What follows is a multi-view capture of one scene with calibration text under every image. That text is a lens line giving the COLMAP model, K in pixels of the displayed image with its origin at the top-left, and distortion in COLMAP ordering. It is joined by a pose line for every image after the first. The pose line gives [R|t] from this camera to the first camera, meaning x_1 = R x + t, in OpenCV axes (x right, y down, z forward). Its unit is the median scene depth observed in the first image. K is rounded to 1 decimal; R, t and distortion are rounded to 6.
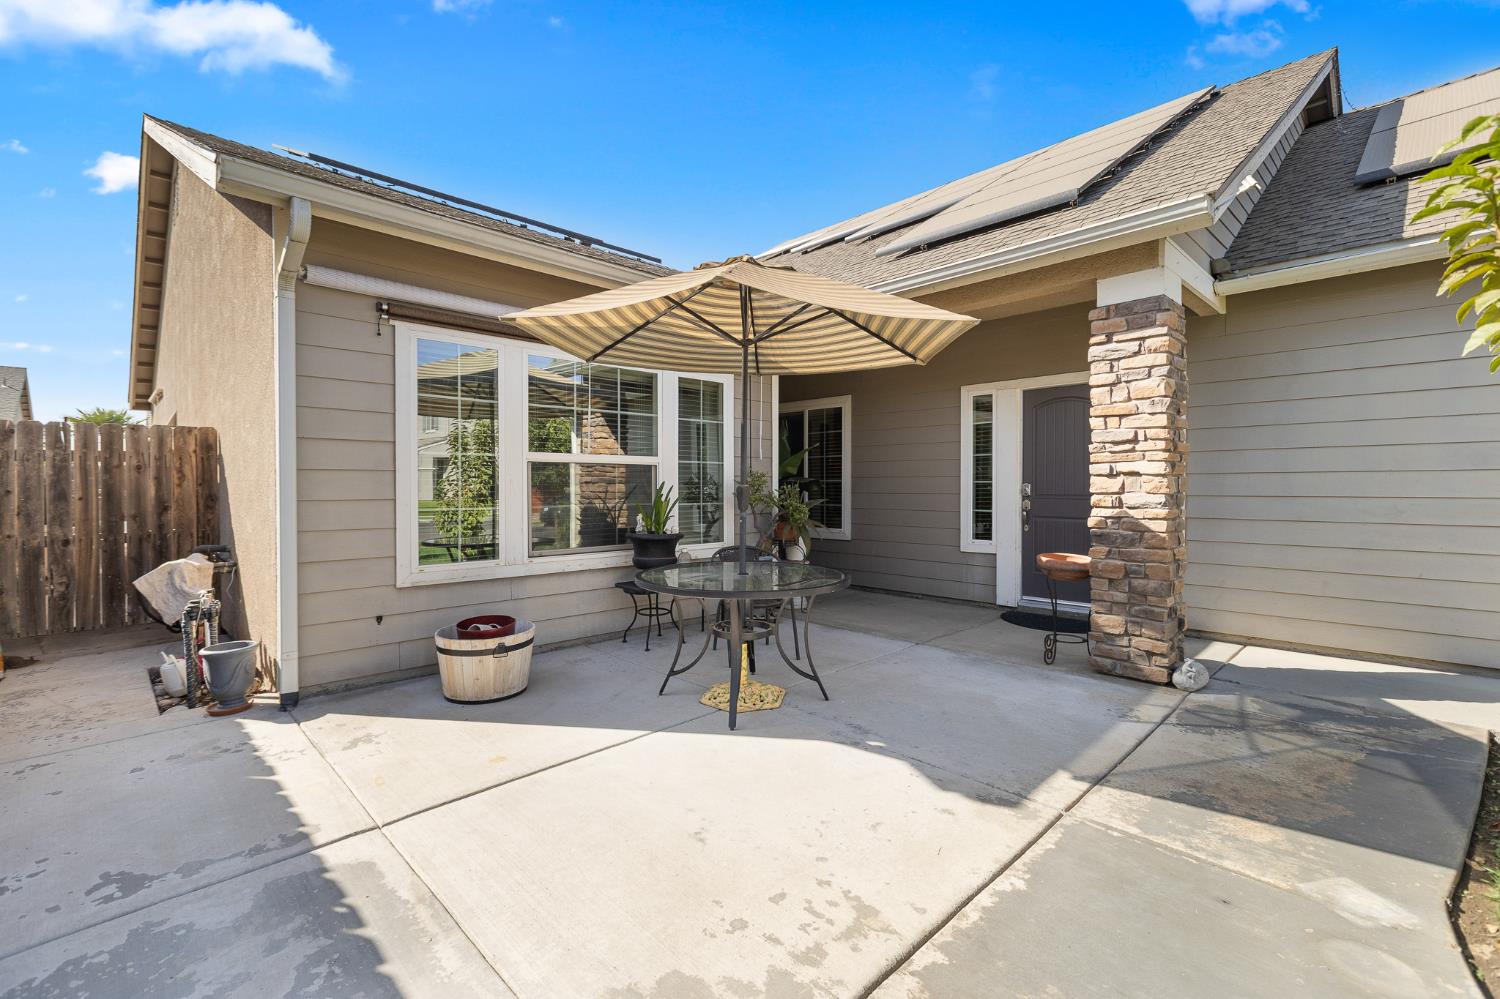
lens RADIAL K [[665.2, 0, 754.3], [0, 665.2, 492.6], [0, 0, 1]] dist [0.001068, -0.000314]
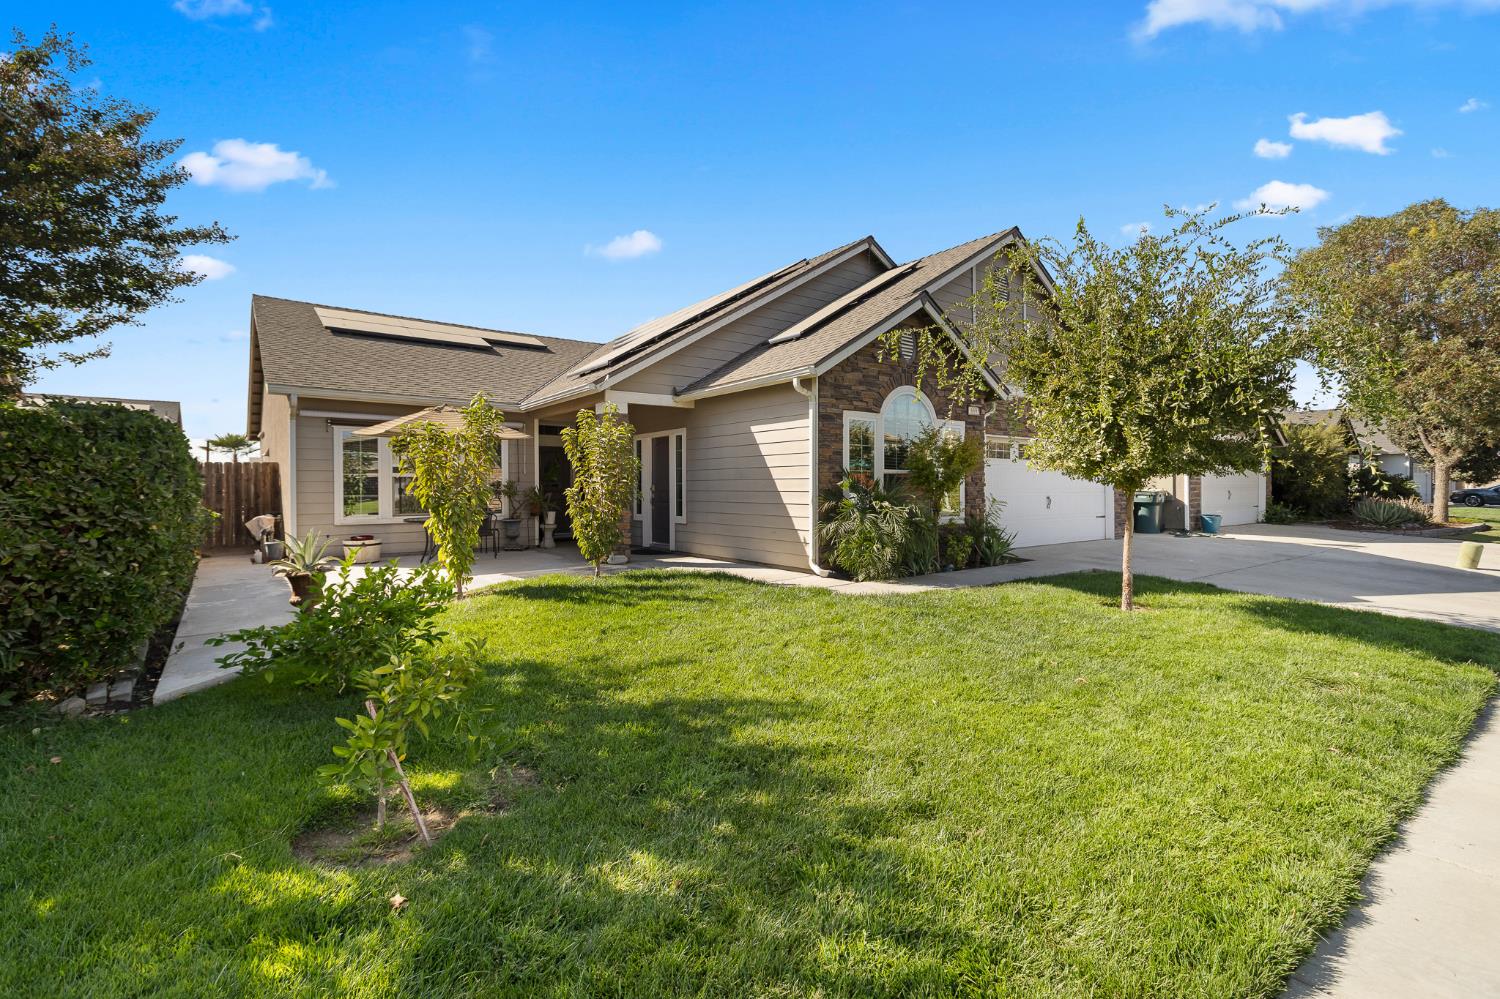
lens RADIAL K [[665.2, 0, 751.6], [0, 665.2, 491.1], [0, 0, 1]] dist [0.001068, -0.000314]
pose [[0.994019, -0.001601, -0.109196, 1.213658], [0.001044, 0.999986, -0.005158, 0.019101], [0.109203, 0.005013, 0.994007, -1.260984]]
